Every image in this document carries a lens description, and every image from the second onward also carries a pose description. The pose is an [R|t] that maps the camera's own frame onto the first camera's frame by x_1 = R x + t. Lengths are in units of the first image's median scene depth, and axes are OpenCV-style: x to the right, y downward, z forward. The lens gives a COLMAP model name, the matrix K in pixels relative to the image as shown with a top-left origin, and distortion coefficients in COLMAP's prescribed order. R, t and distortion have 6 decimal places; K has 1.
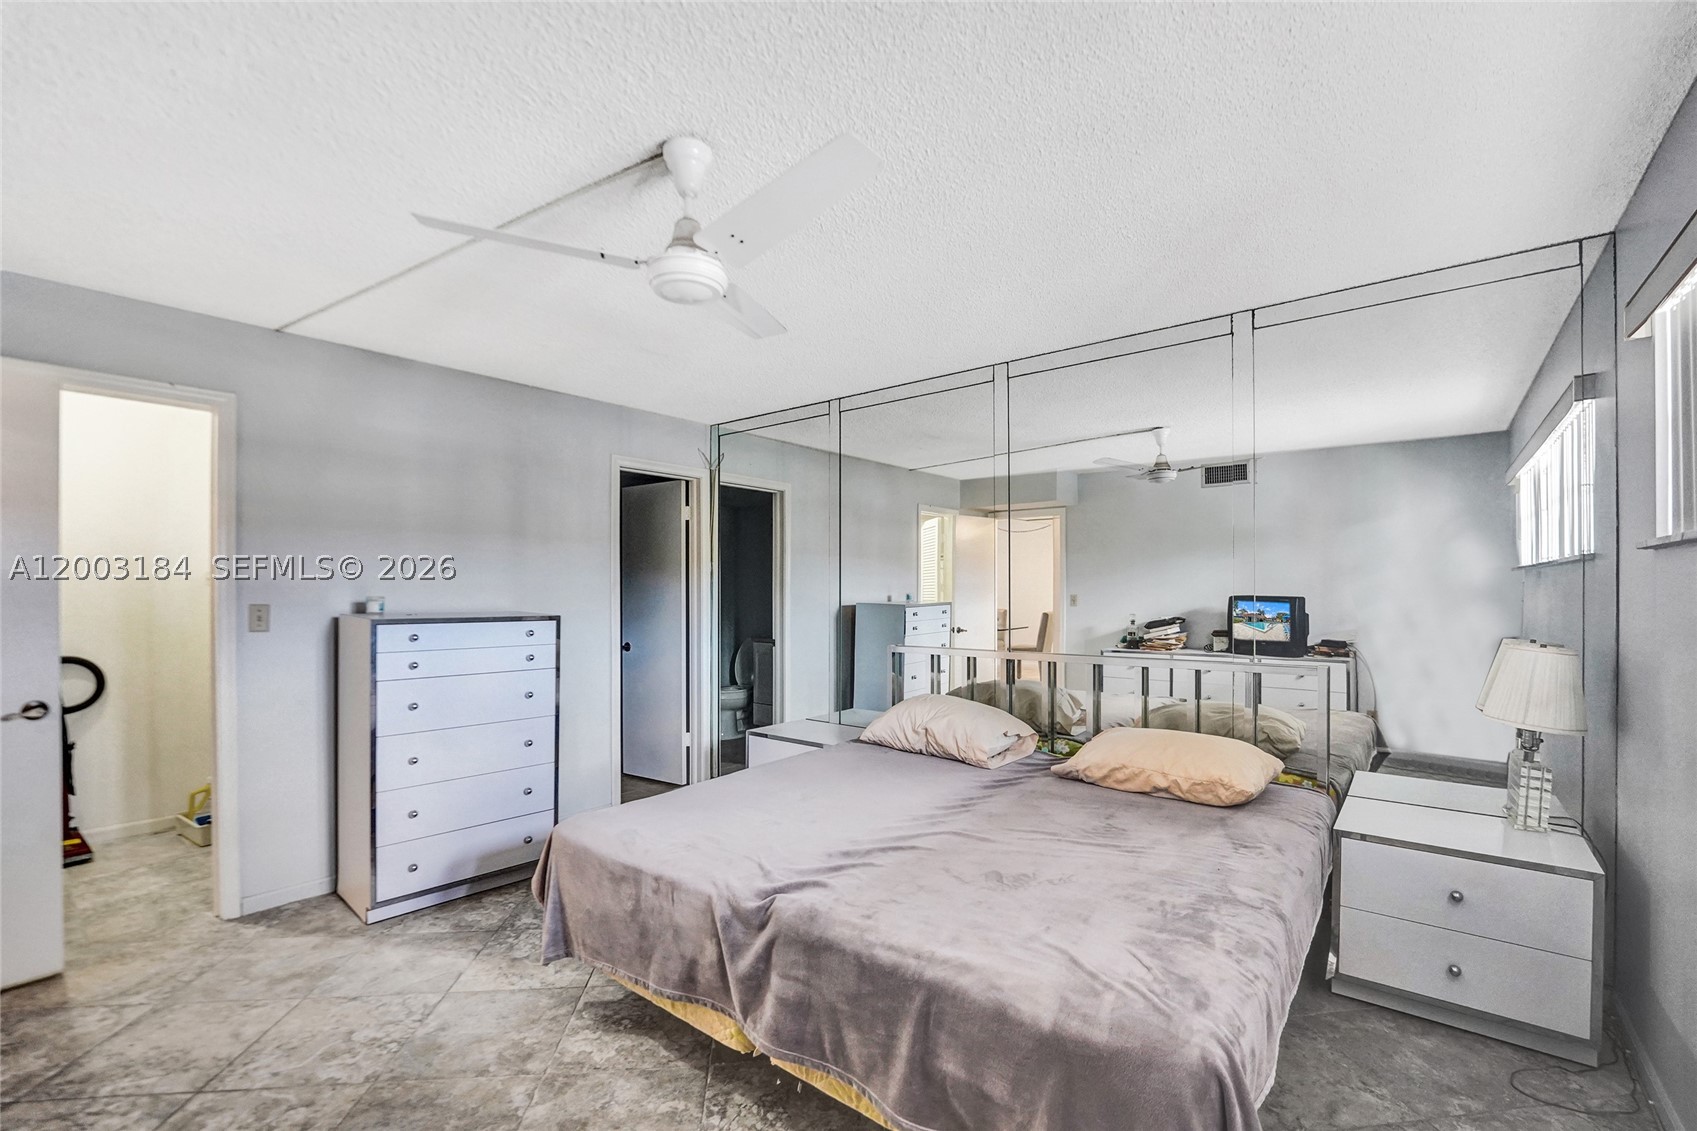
lens RADIAL K [[717.1, 0, 845.6], [0, 717.1, 591.0], [0, 0, 1]] dist [-0.001674, 0.000096]
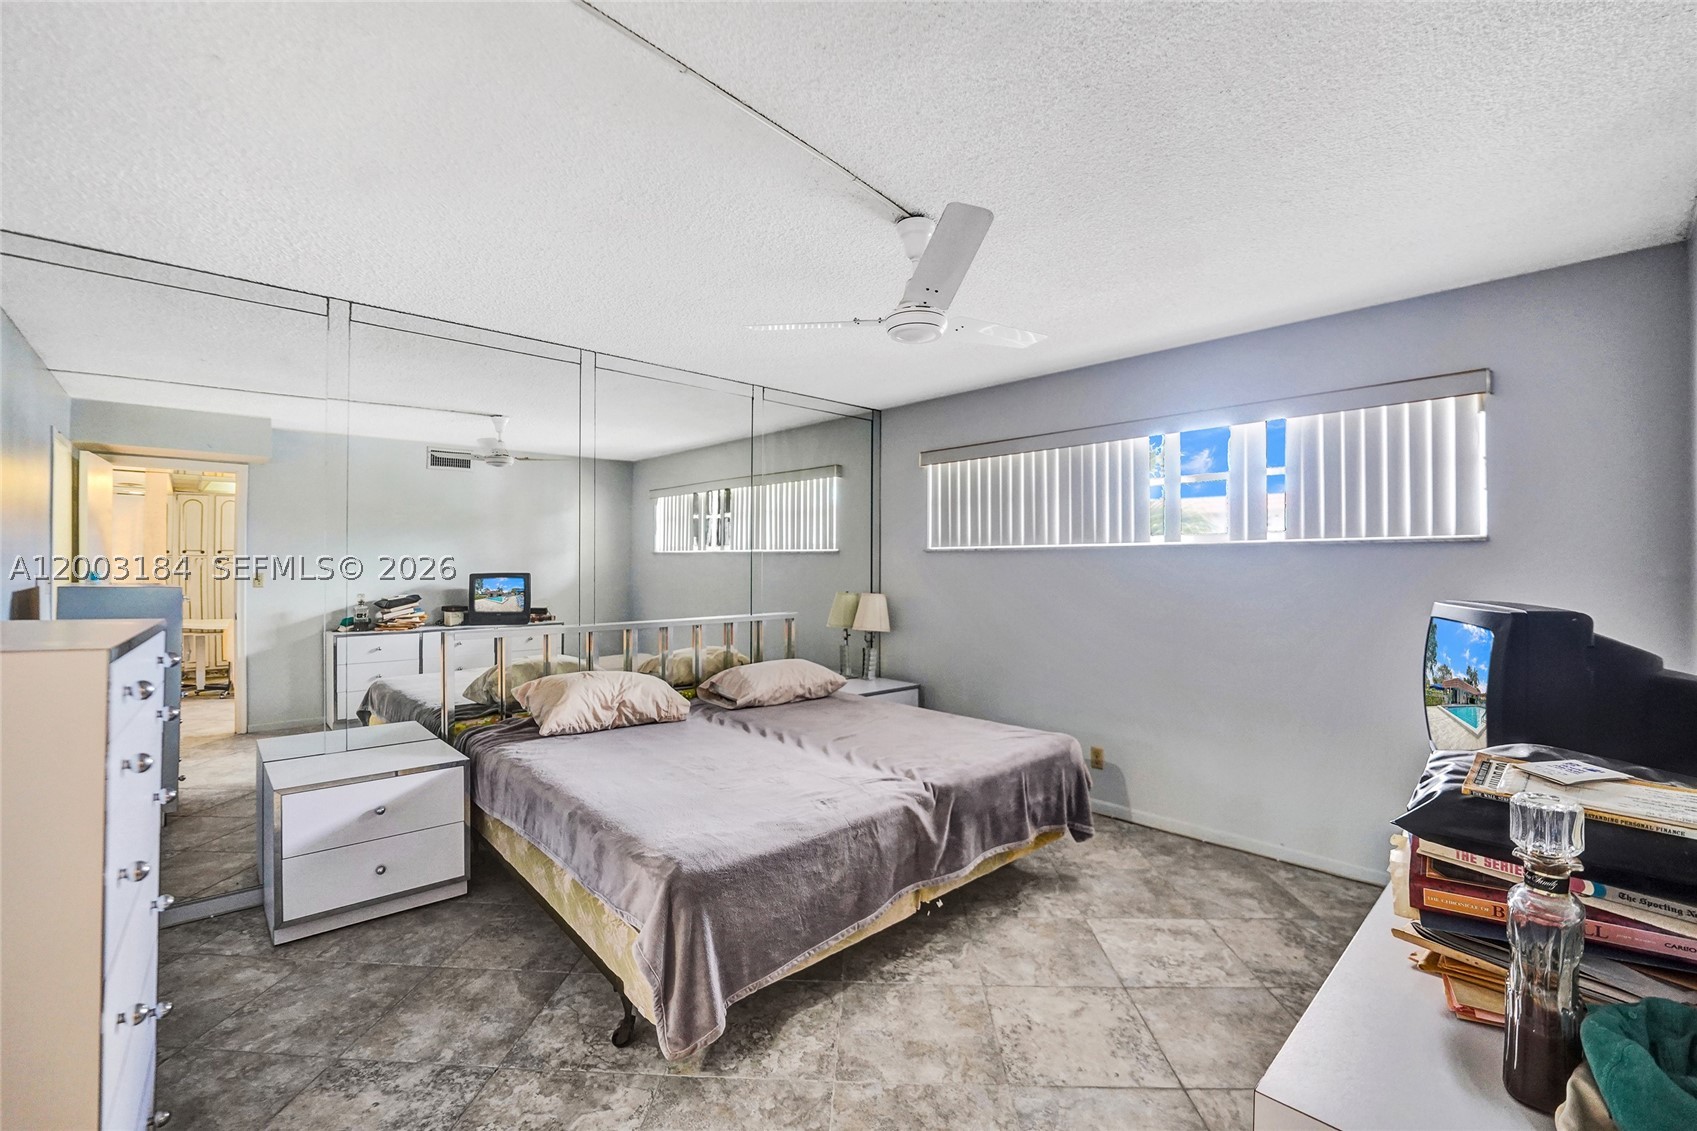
lens RADIAL K [[711.3, 0, 844.7], [0, 711.3, 558.0], [0, 0, 1]] dist [-0.021609, 0.000520]
pose [[0.147428, 0.018657, 0.988897, -0.456586], [-0.000783, 0.999824, -0.018747, 0.003337], [-0.989072, 0.001990, 0.147417, 0.289728]]
